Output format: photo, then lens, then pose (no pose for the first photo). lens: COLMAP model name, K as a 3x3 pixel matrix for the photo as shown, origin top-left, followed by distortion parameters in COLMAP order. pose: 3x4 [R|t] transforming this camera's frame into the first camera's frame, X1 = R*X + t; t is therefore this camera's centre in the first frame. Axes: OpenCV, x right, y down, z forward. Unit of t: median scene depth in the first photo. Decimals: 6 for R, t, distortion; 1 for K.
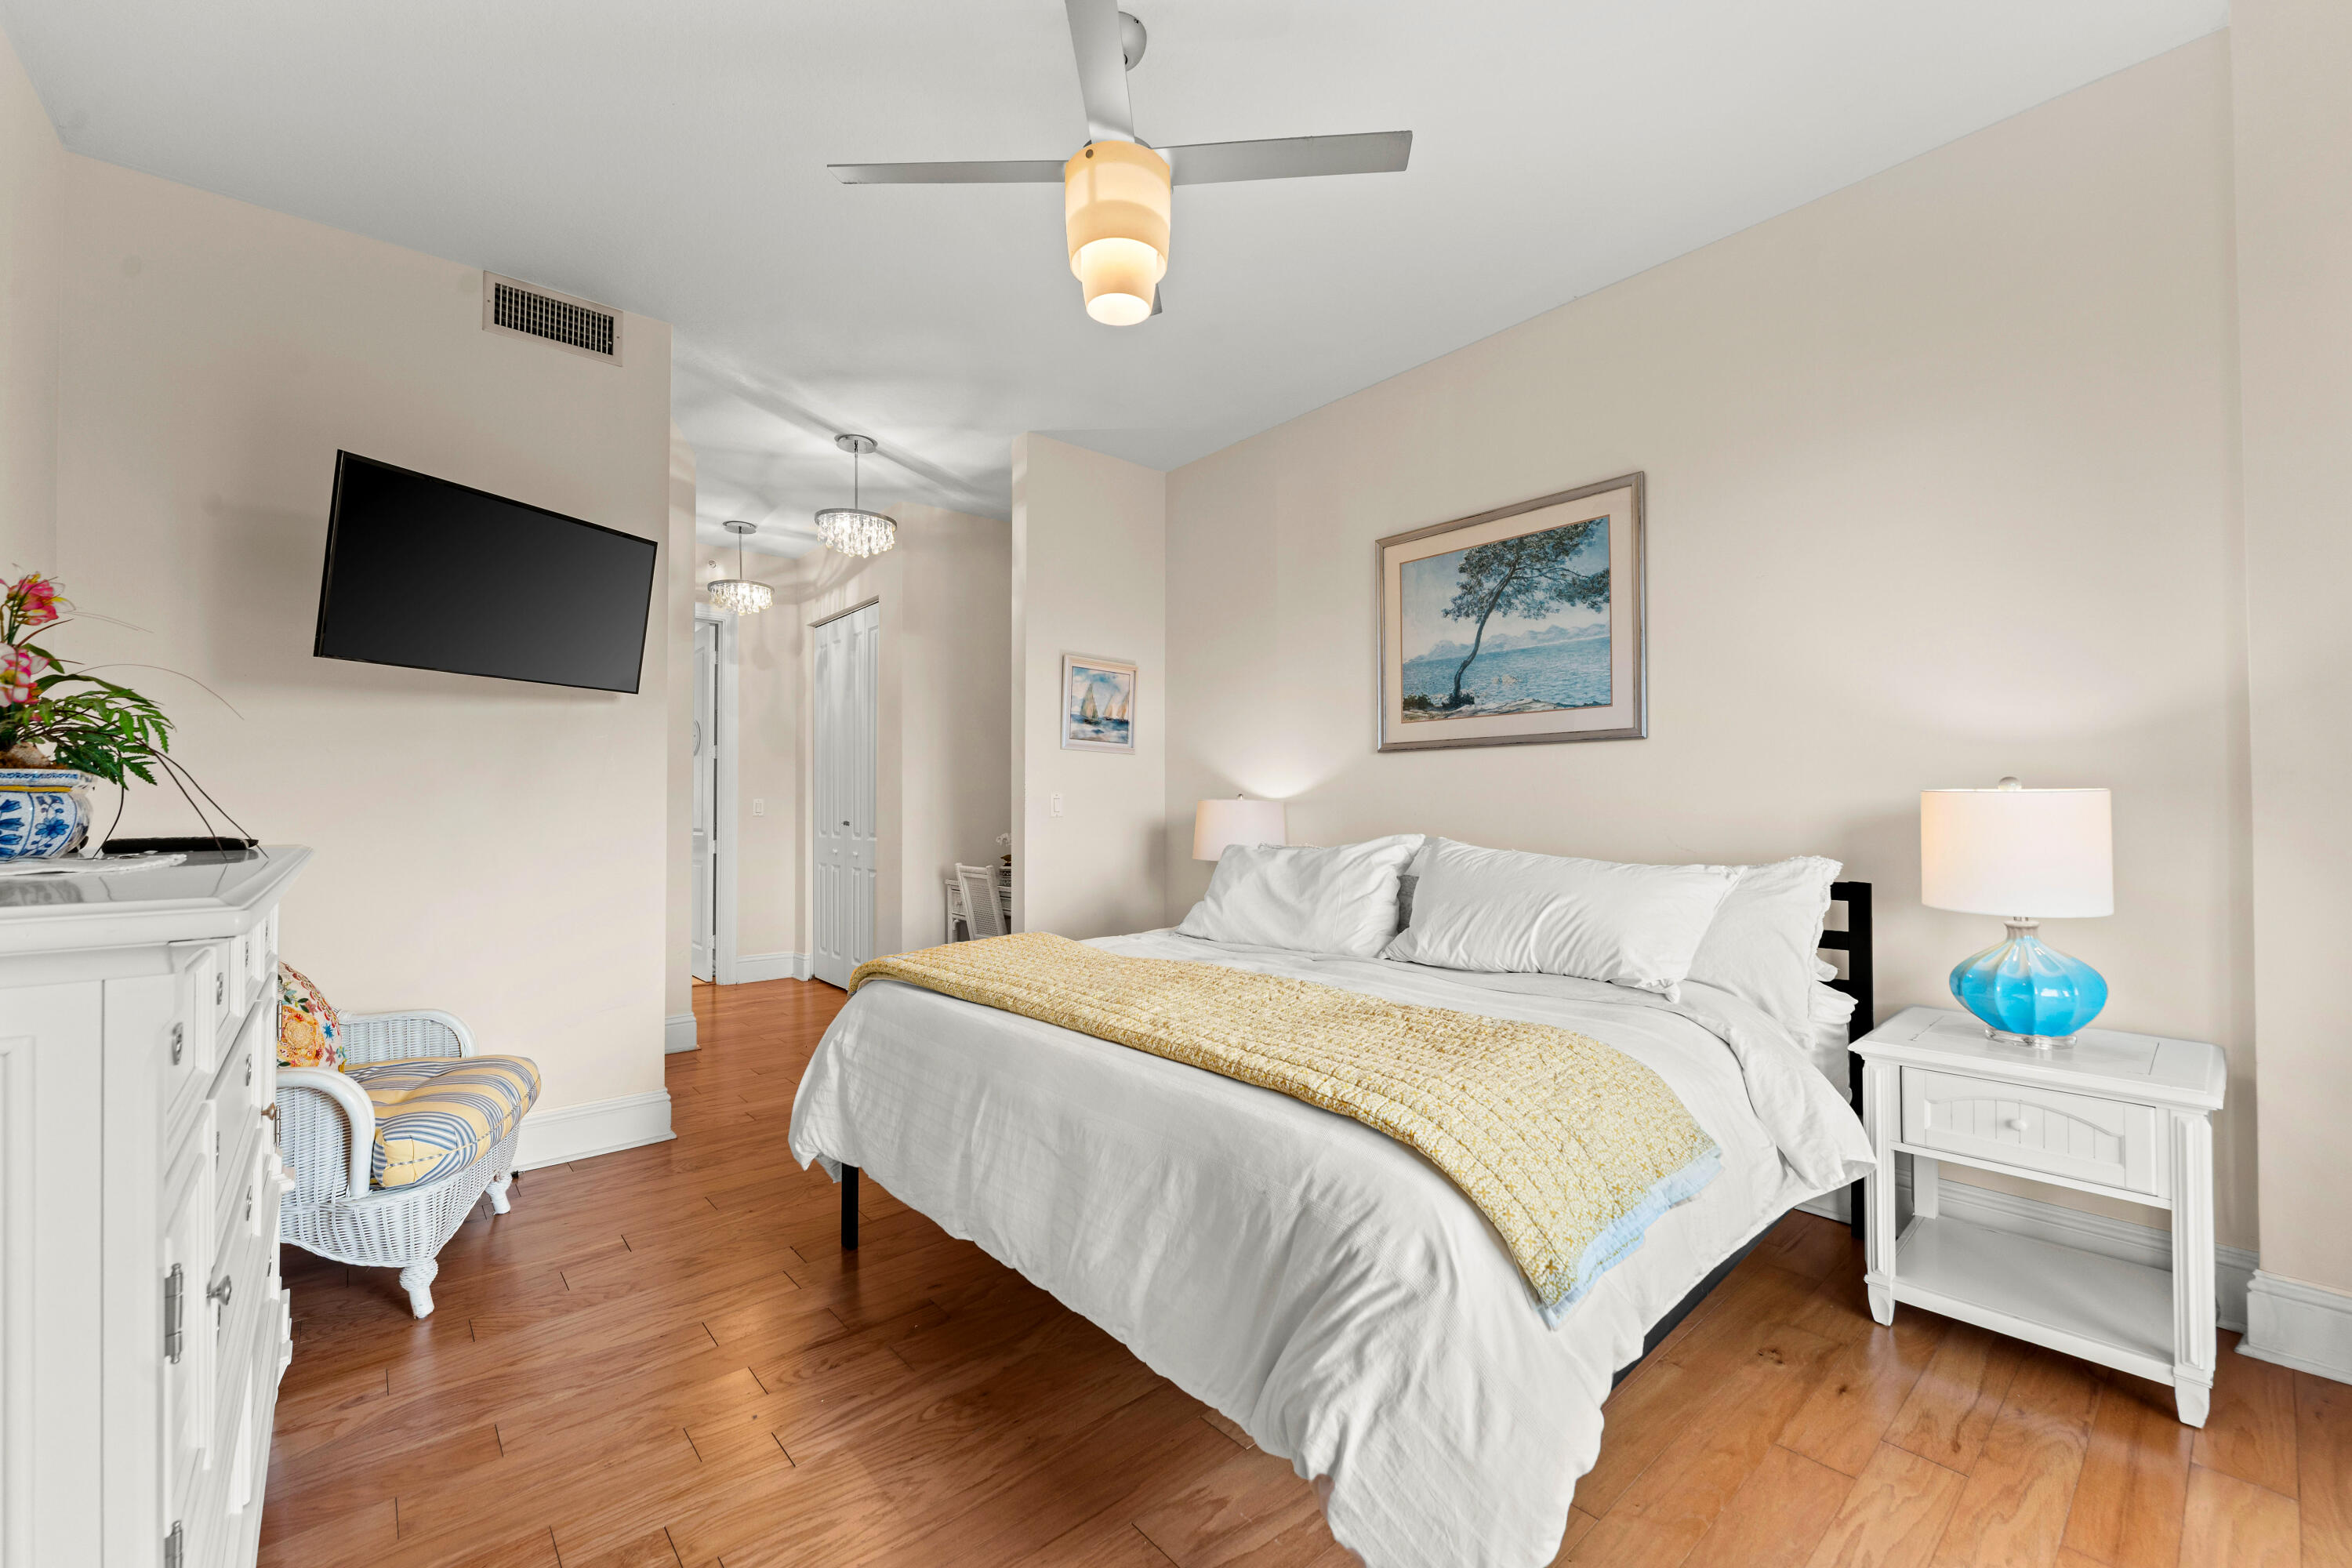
lens RADIAL K [[945.2, 0, 1191.2], [0, 945.2, 800.3], [0, 0, 1]] dist [-0.001630, -0.000048]
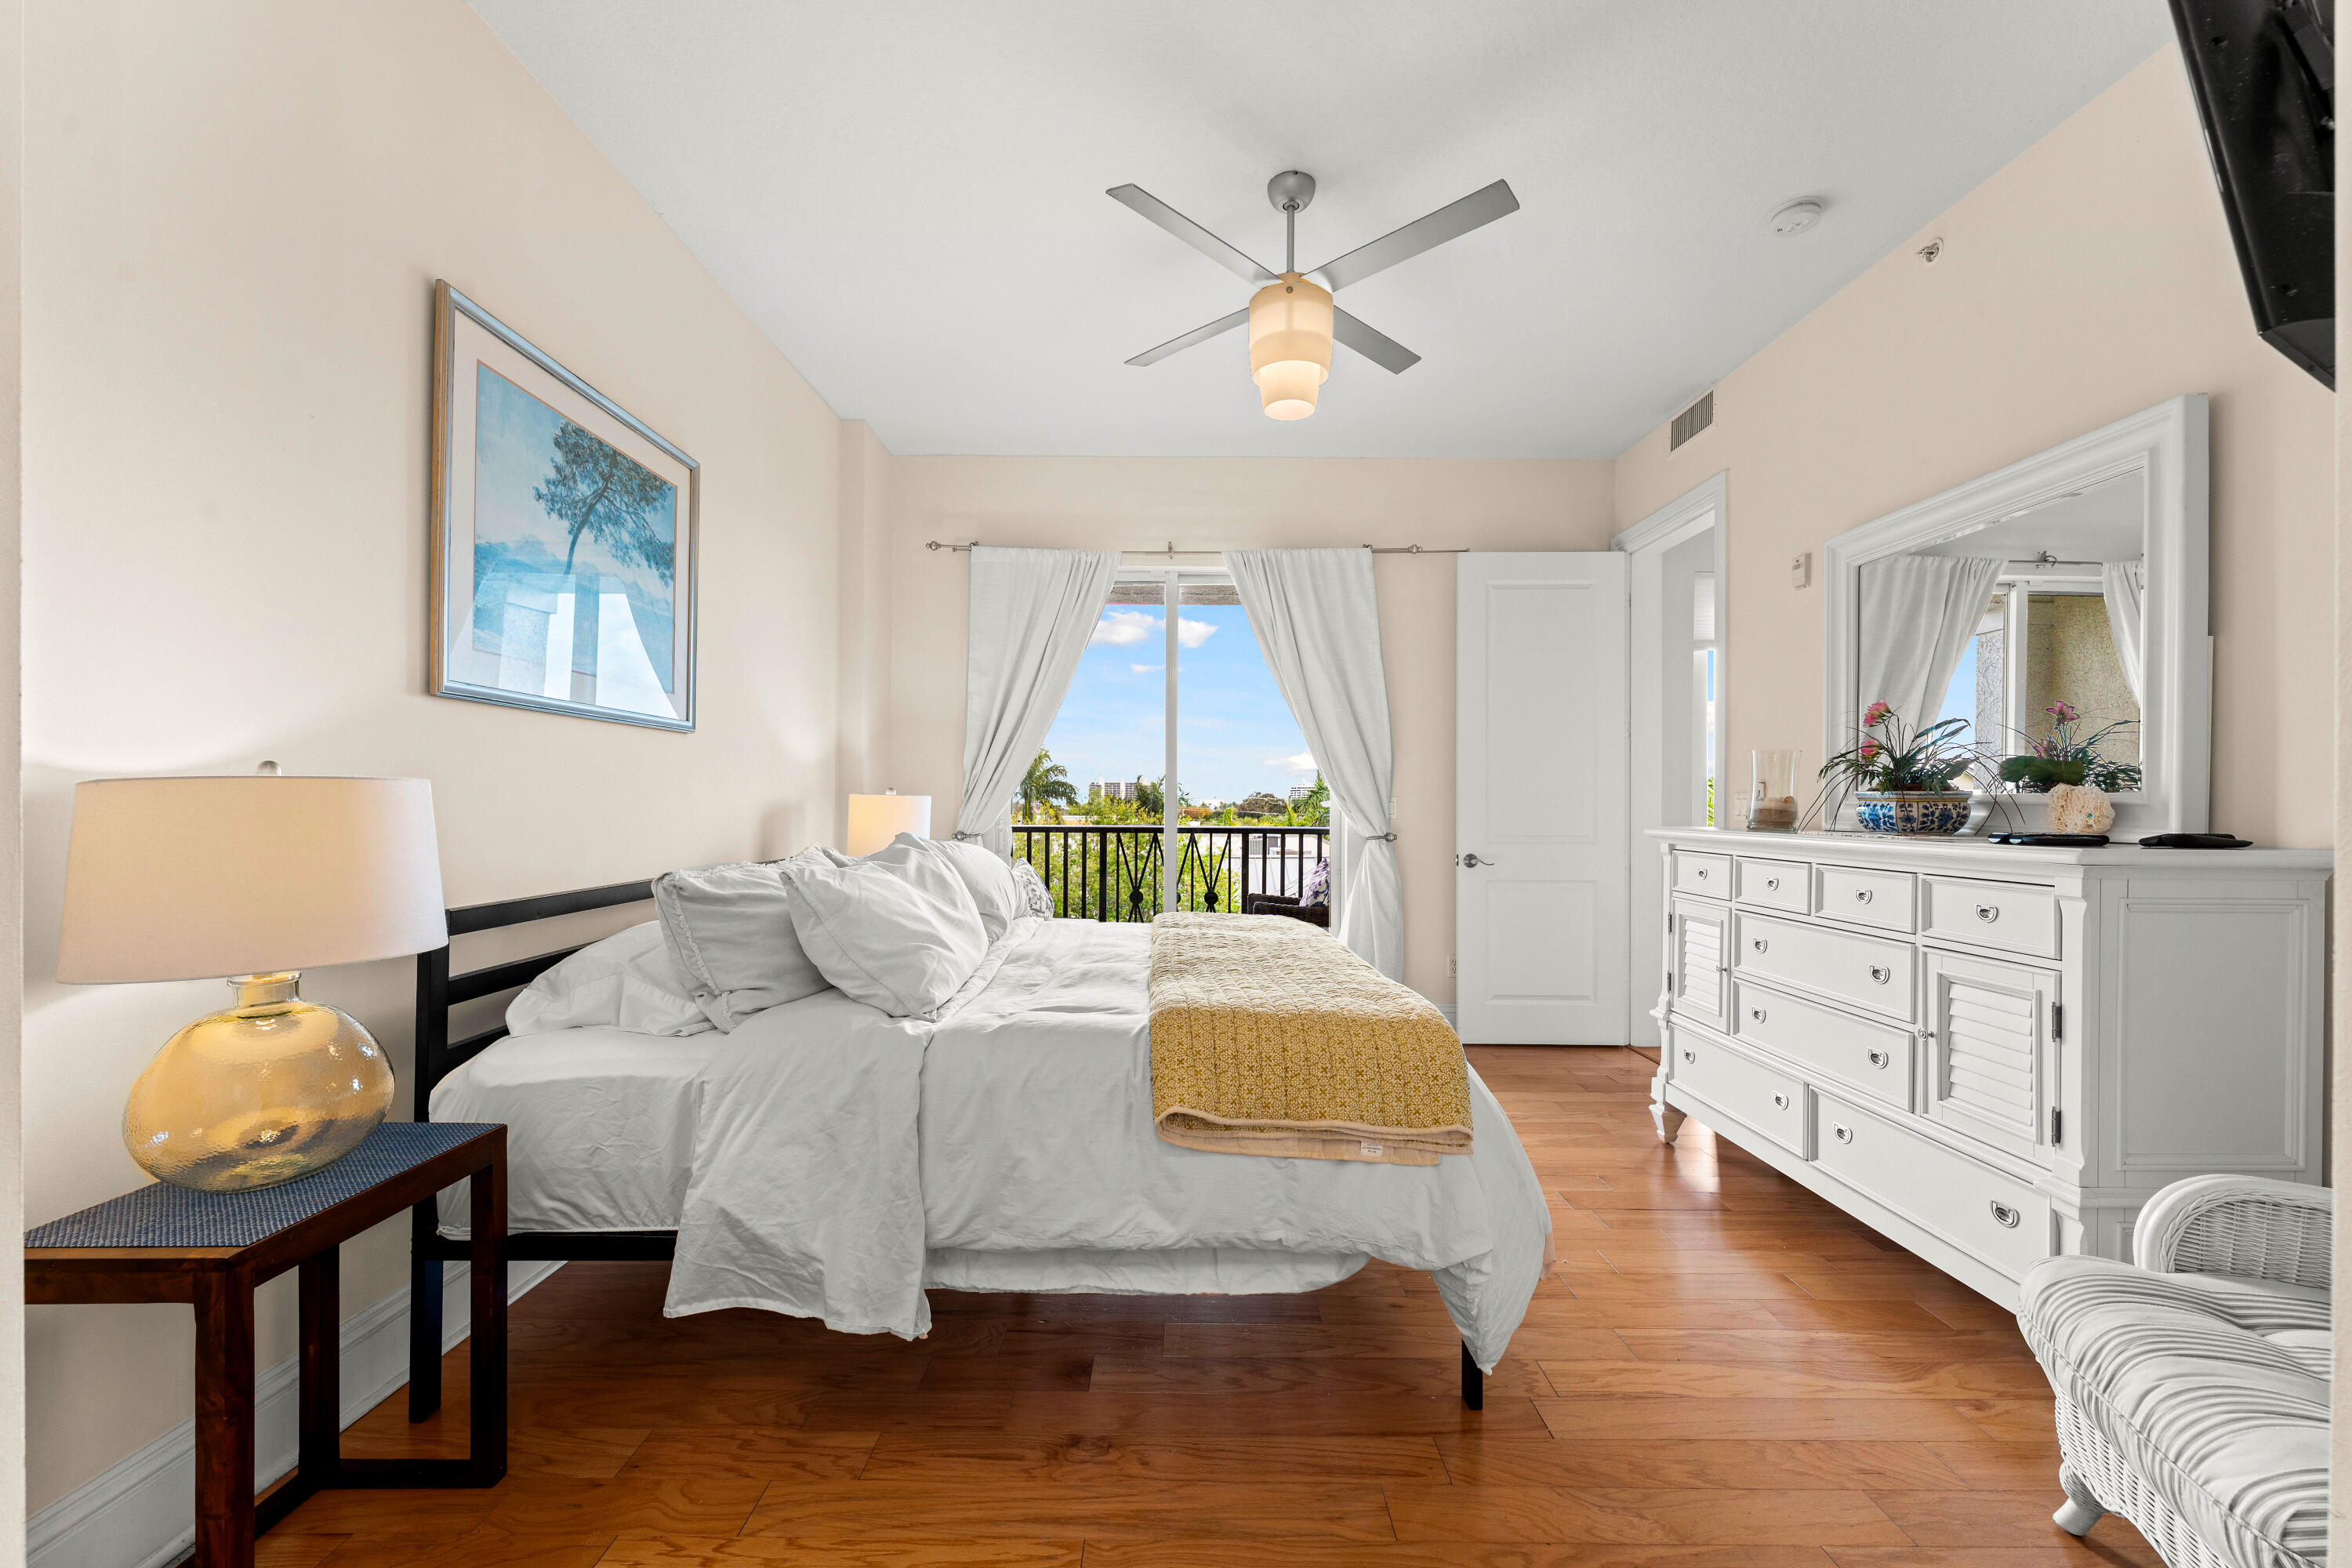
lens RADIAL K [[945.2, 0, 1173.2], [0, 945.2, 790.4], [0, 0, 1]] dist [-0.001630, -0.000048]
pose [[-0.757900, -0.002692, 0.652365, -0.485418], [-0.013473, 0.999843, -0.011526, 0.000426], [-0.652231, -0.017525, -0.757818, 1.254891]]
